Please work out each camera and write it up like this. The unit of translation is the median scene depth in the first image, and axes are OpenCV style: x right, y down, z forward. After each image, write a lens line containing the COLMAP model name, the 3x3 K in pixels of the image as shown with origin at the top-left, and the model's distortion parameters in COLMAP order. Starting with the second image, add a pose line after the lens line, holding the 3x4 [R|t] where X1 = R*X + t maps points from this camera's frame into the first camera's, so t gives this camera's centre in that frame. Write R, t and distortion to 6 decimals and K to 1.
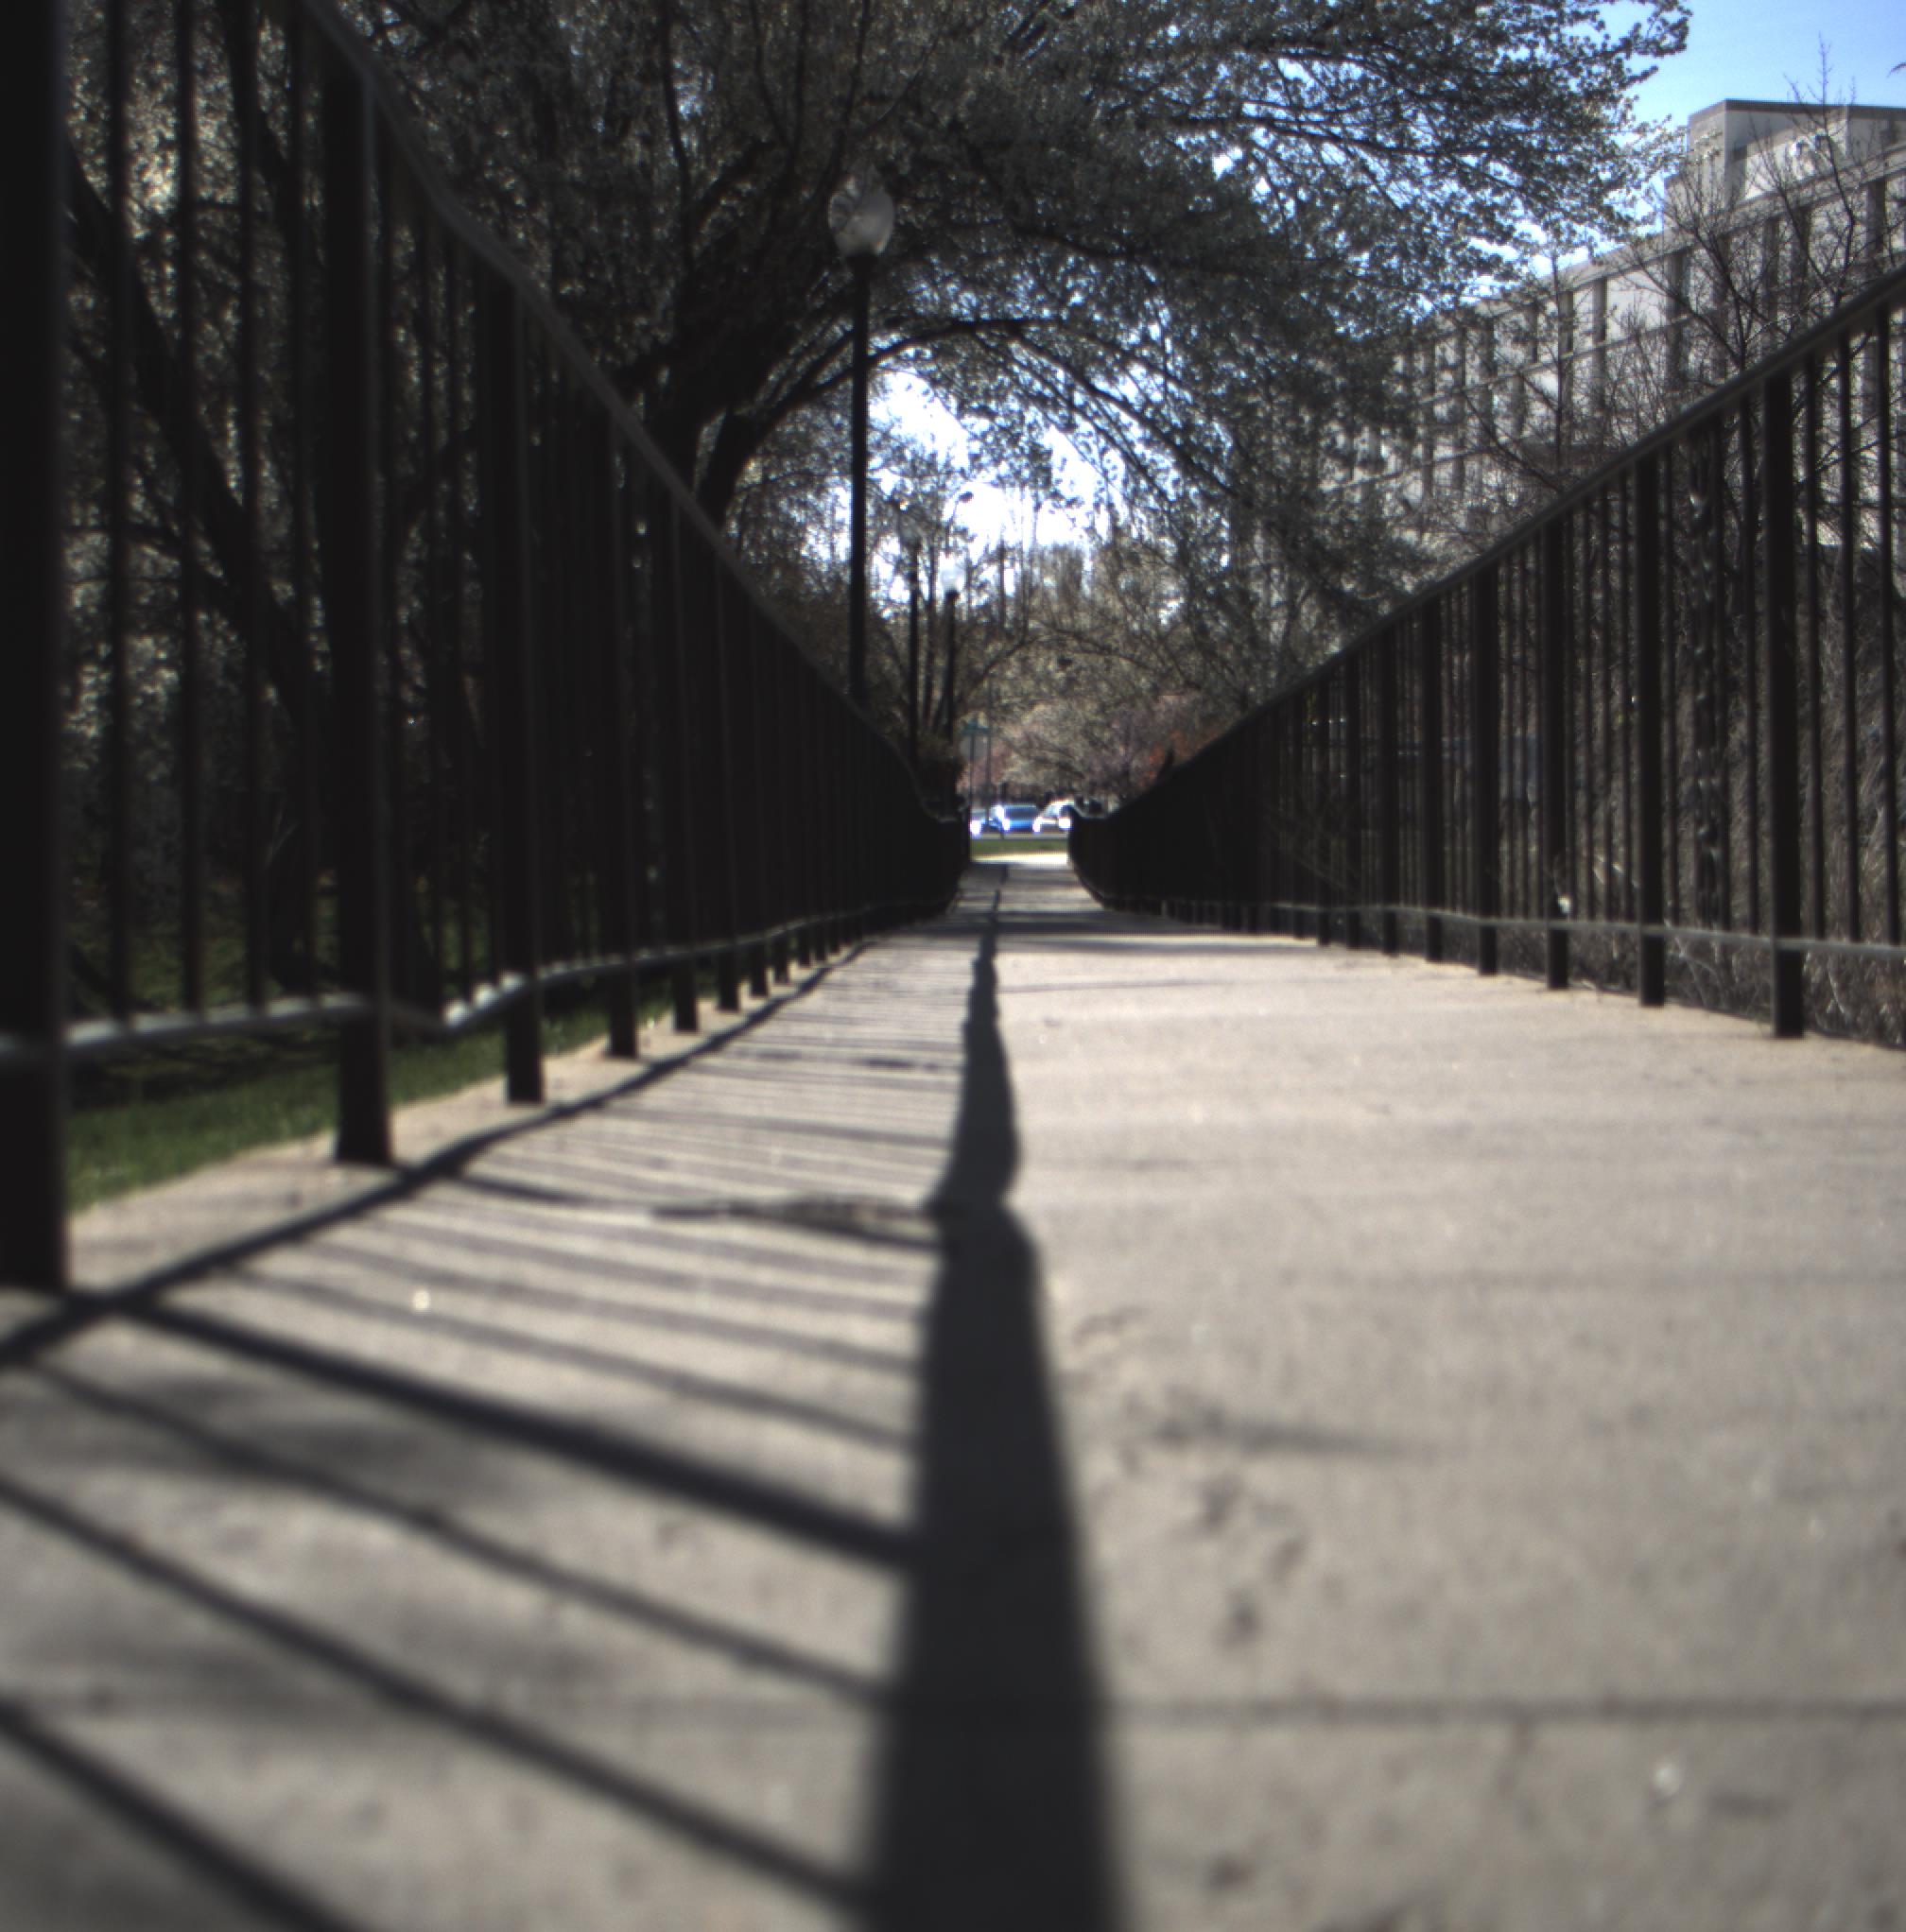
lens RADIAL K [[4404.0, 0, 742.1], [0, 4404.0, 898.8], [0, 0, 1]] dist [-0.163822, 1.039404]
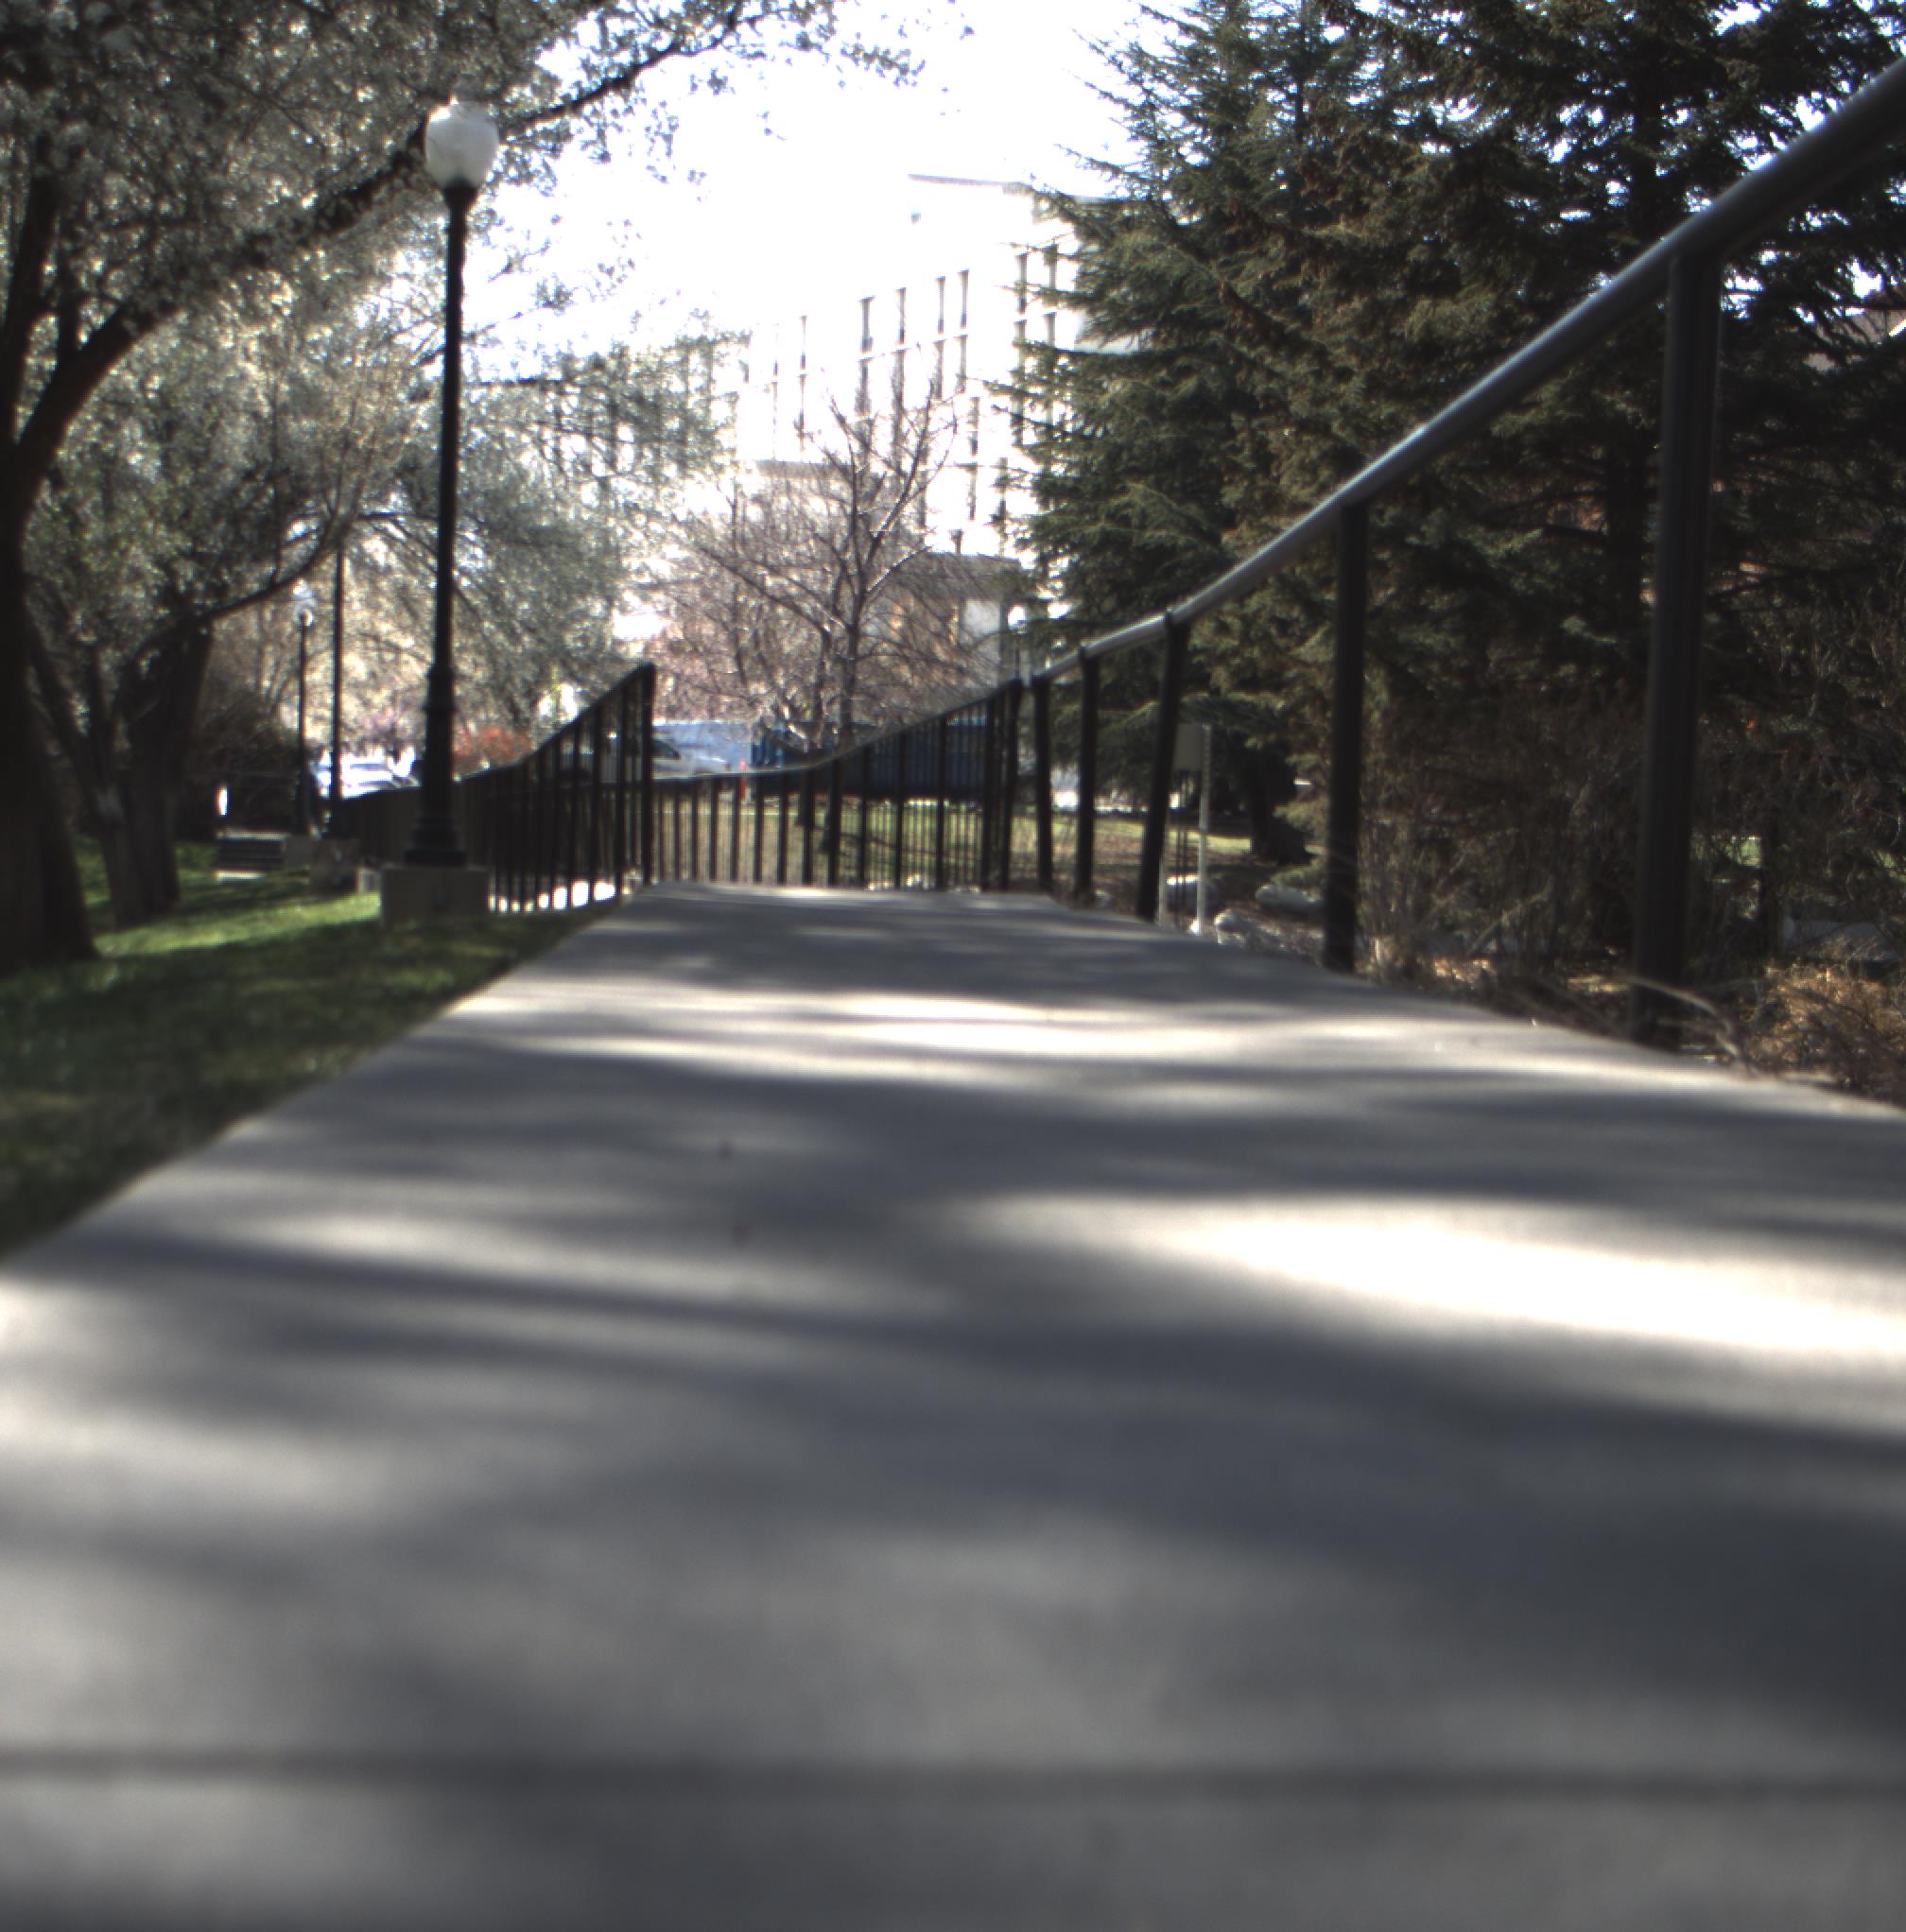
lens RADIAL K [[4404.0, 0, 742.1], [0, 4404.0, 898.8], [0, 0, 1]] dist [-0.163822, 1.039404]
pose [[0.985004, 0.006149, 0.172424, -0.092837], [-0.008760, 0.999858, 0.014383, -0.007290], [-0.172311, -0.015678, 0.984918, -0.672898]]
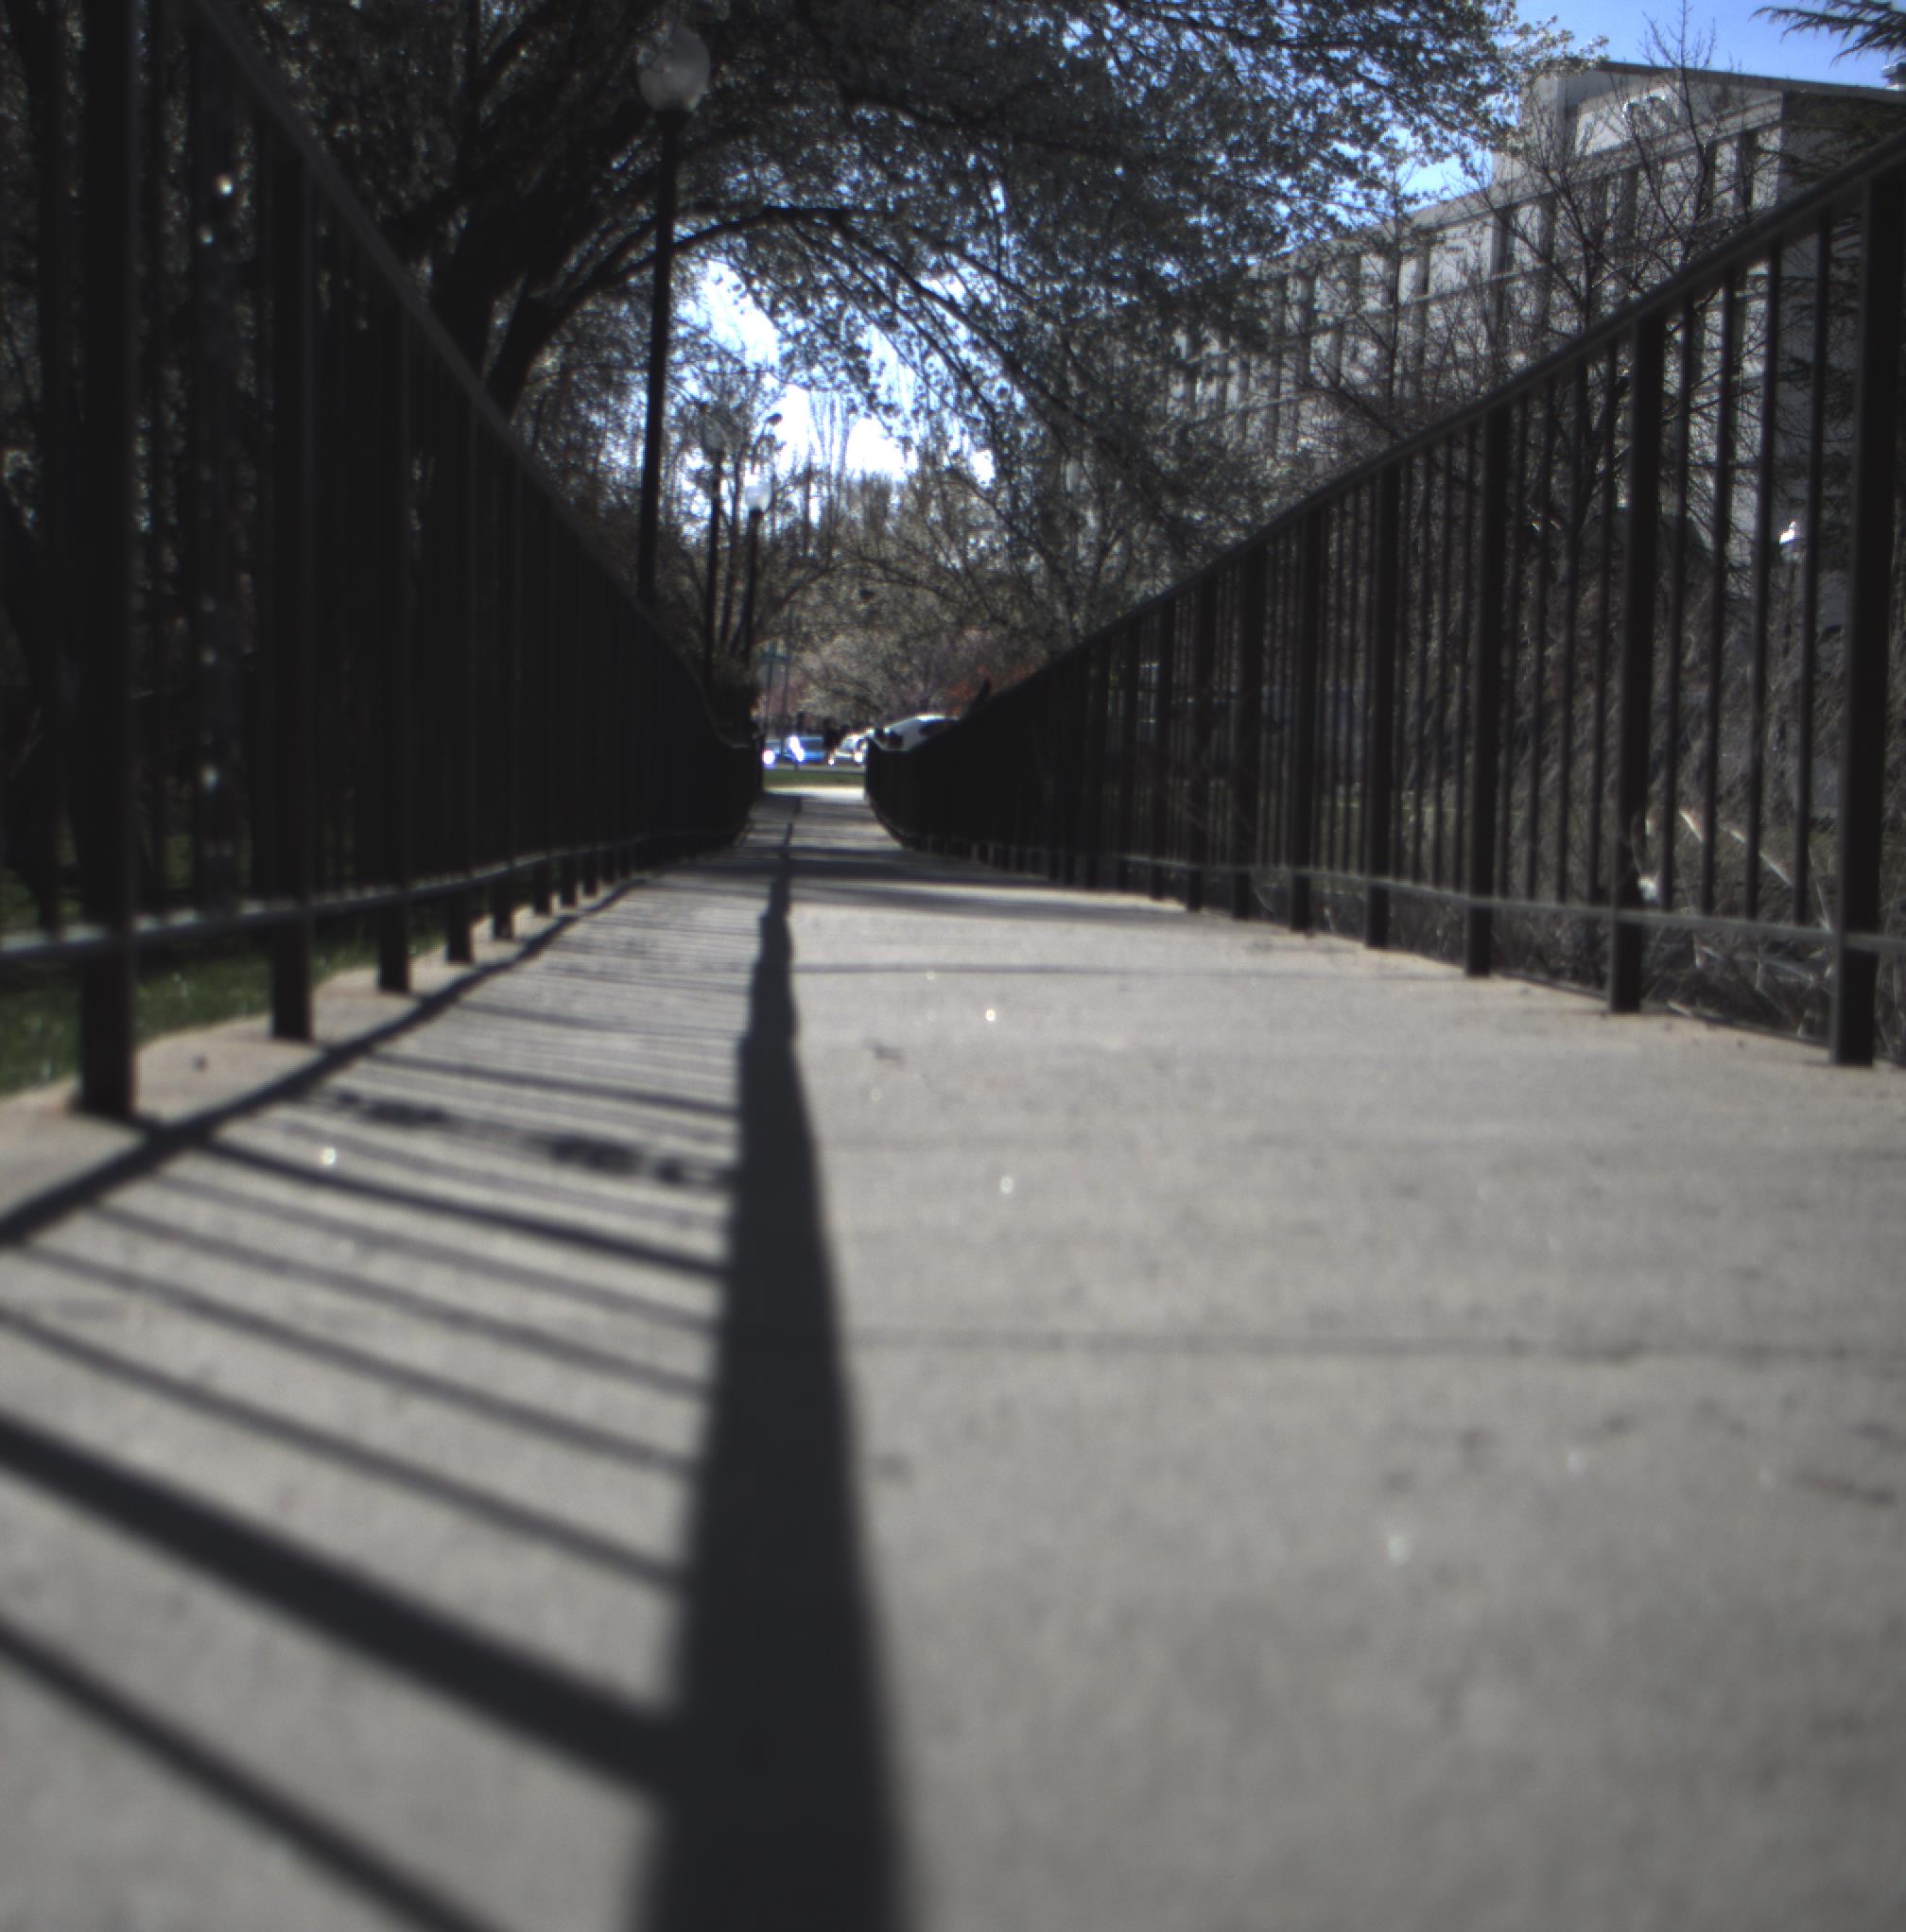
lens RADIAL K [[4404.0, 0, 742.1], [0, 4404.0, 898.8], [0, 0, 1]] dist [-0.163822, 1.039404]
pose [[0.997917, 0.042822, 0.048248, 0.003588], [-0.043634, 0.998921, 0.015896, -0.000325], [-0.047515, -0.017968, 0.998709, 0.069206]]
